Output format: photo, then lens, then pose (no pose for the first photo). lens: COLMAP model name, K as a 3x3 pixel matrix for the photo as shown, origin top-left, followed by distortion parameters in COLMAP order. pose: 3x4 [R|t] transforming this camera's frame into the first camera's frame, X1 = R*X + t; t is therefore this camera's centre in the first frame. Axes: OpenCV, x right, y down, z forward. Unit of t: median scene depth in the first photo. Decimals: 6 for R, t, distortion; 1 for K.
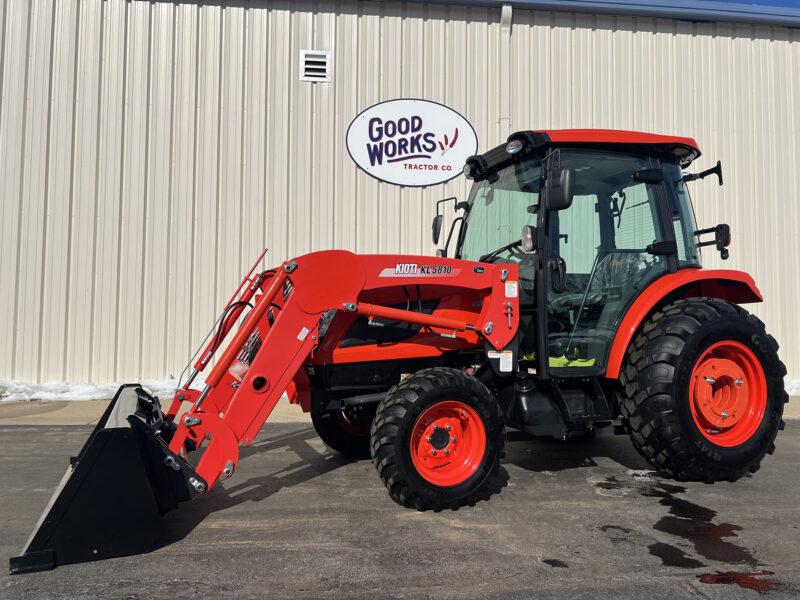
lens RADIAL K [[617.5, 0, 400.0], [0, 617.5, 300.0], [0, 0, 1]] dist [-0.004956, 0.003828]
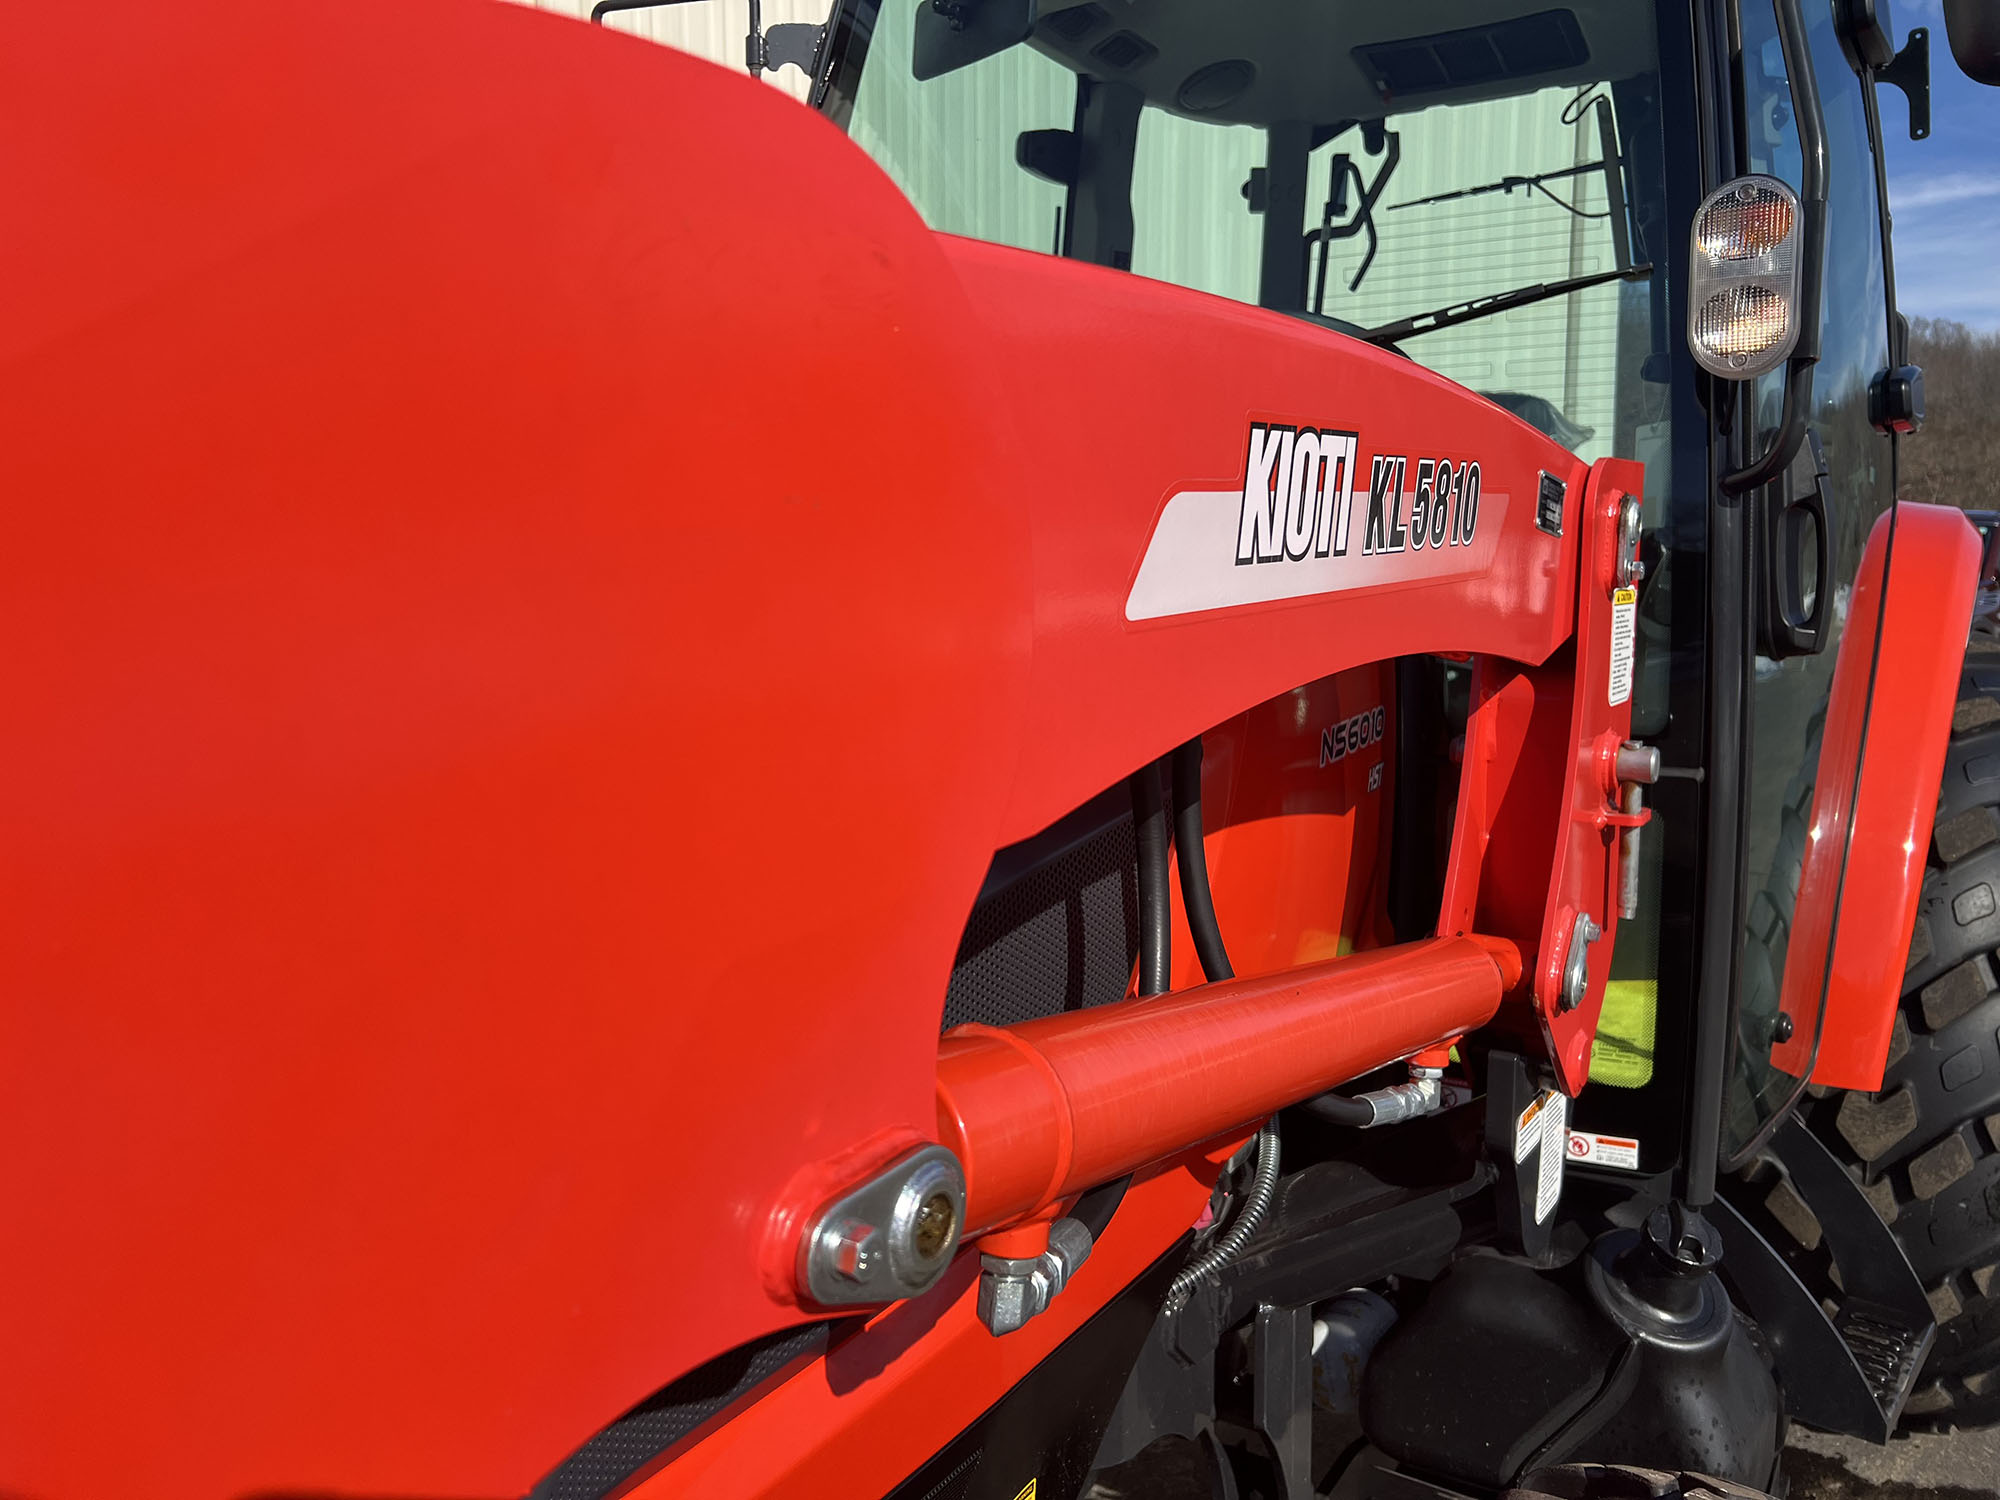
lens RADIAL K [[1535.8, 0, 1000.0], [0, 1535.8, 750.0], [0, 0, 1]] dist [0.000629, -0.002368]
pose [[0.803762, -0.074773, 0.590233, -0.128307], [-0.021577, 0.987755, 0.154515, -0.041425], [-0.594559, -0.136928, 0.792307, 0.744913]]
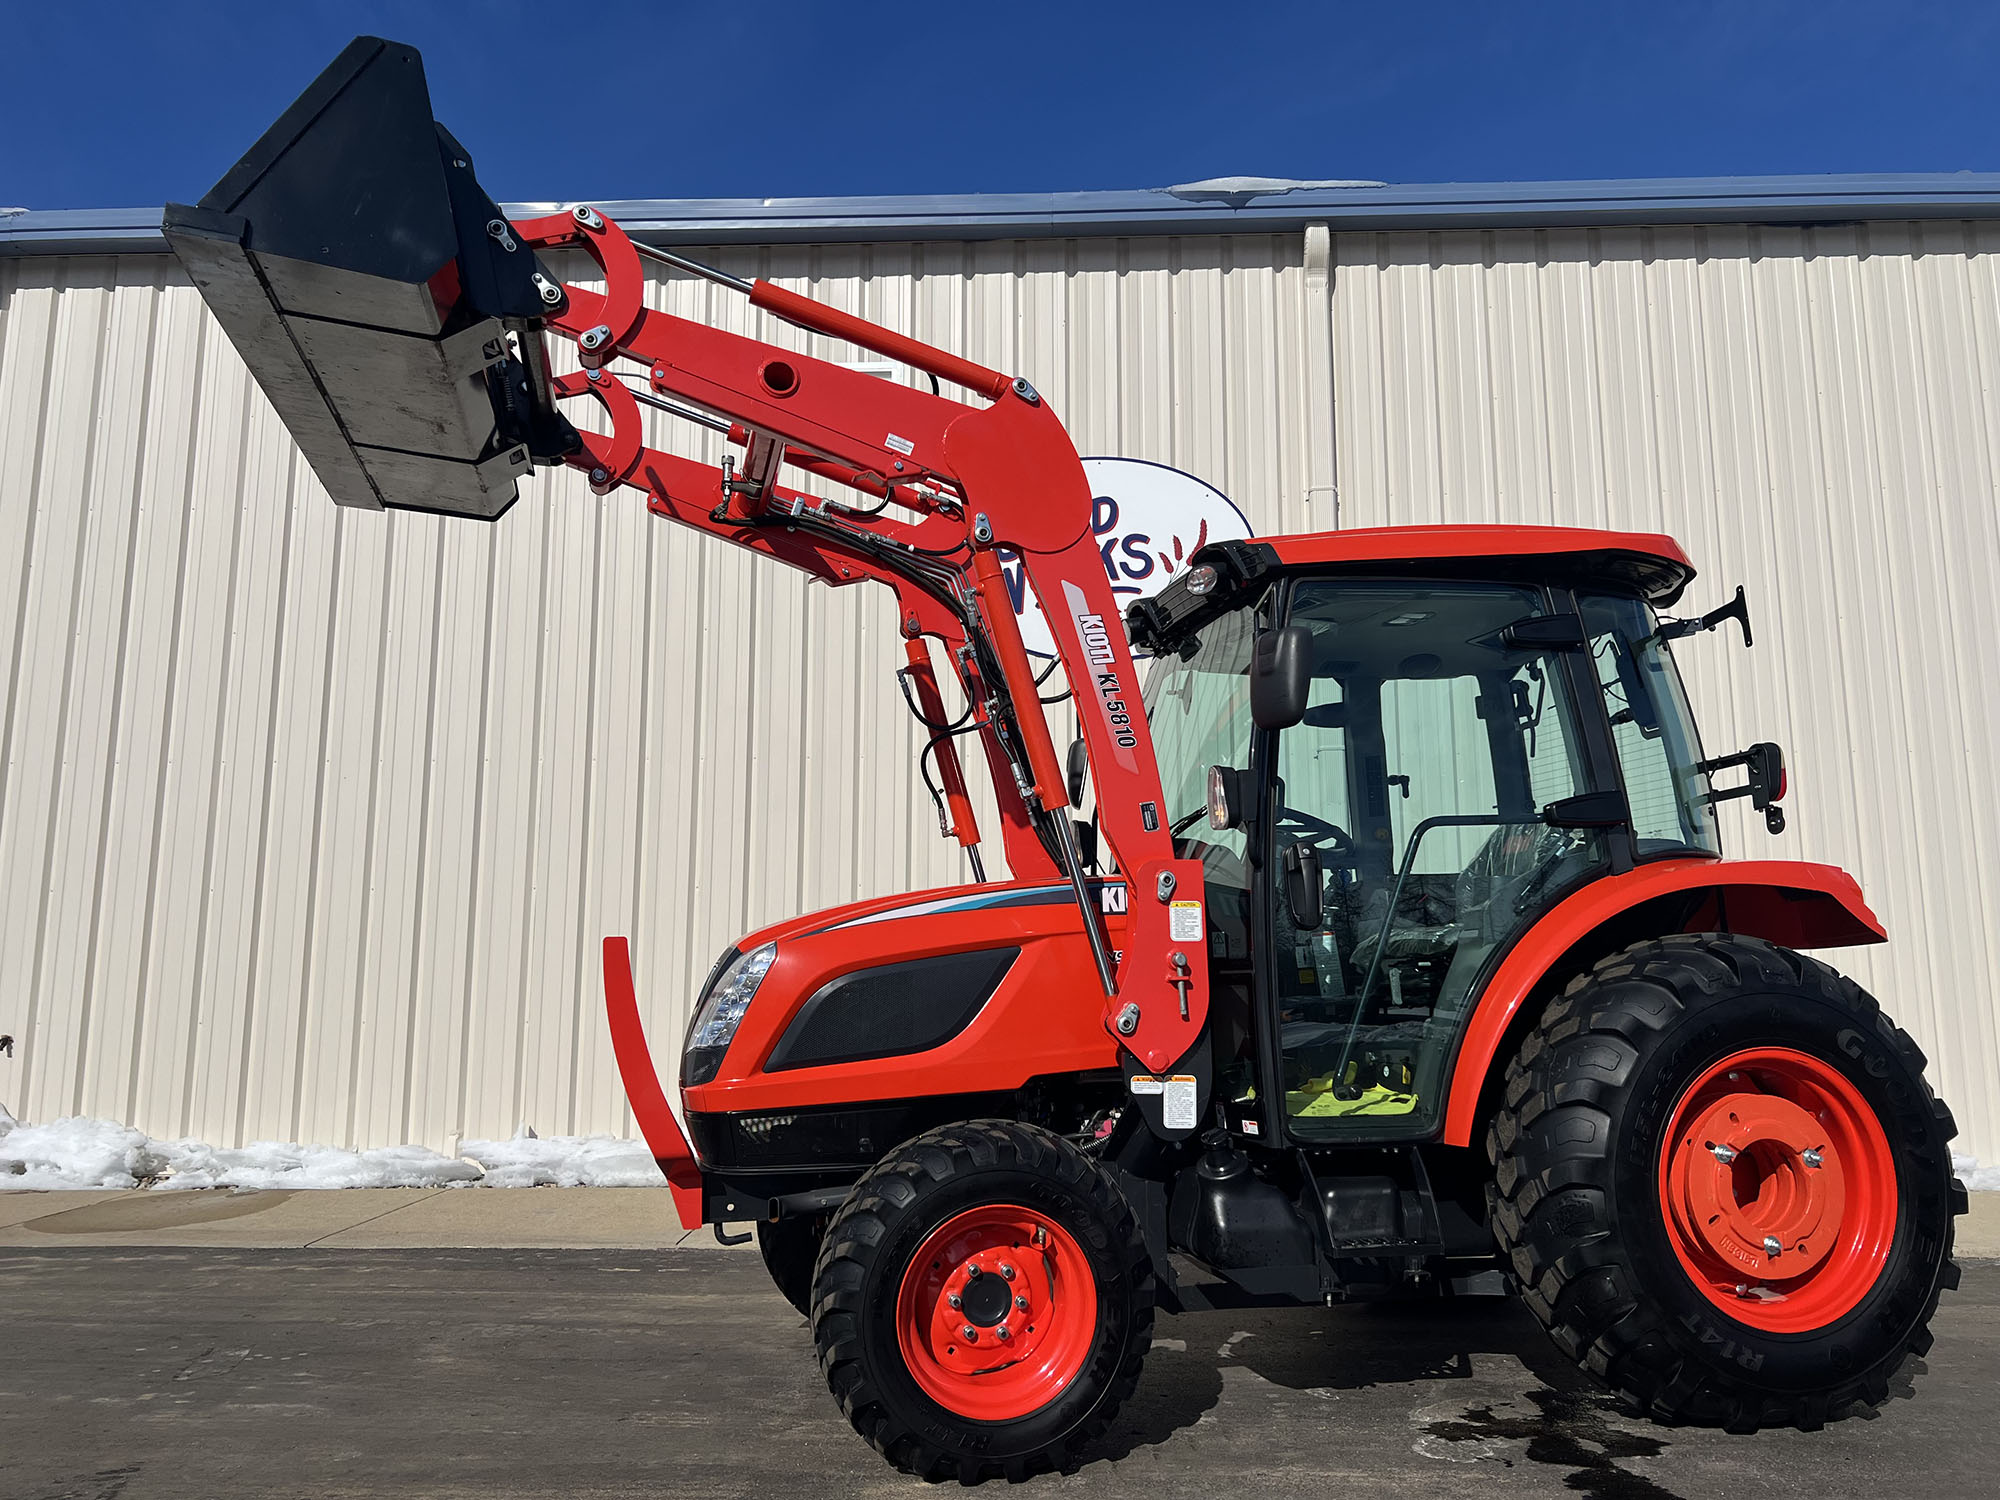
lens RADIAL K [[1535.8, 0, 1000.0], [0, 1535.8, 750.0], [0, 0, 1]] dist [0.000629, -0.002368]
pose [[0.990139, -0.032549, -0.136251, 0.184955], [0.016616, 0.993054, -0.116482, -0.013728], [0.139096, 0.113069, 0.983803, -0.030180]]
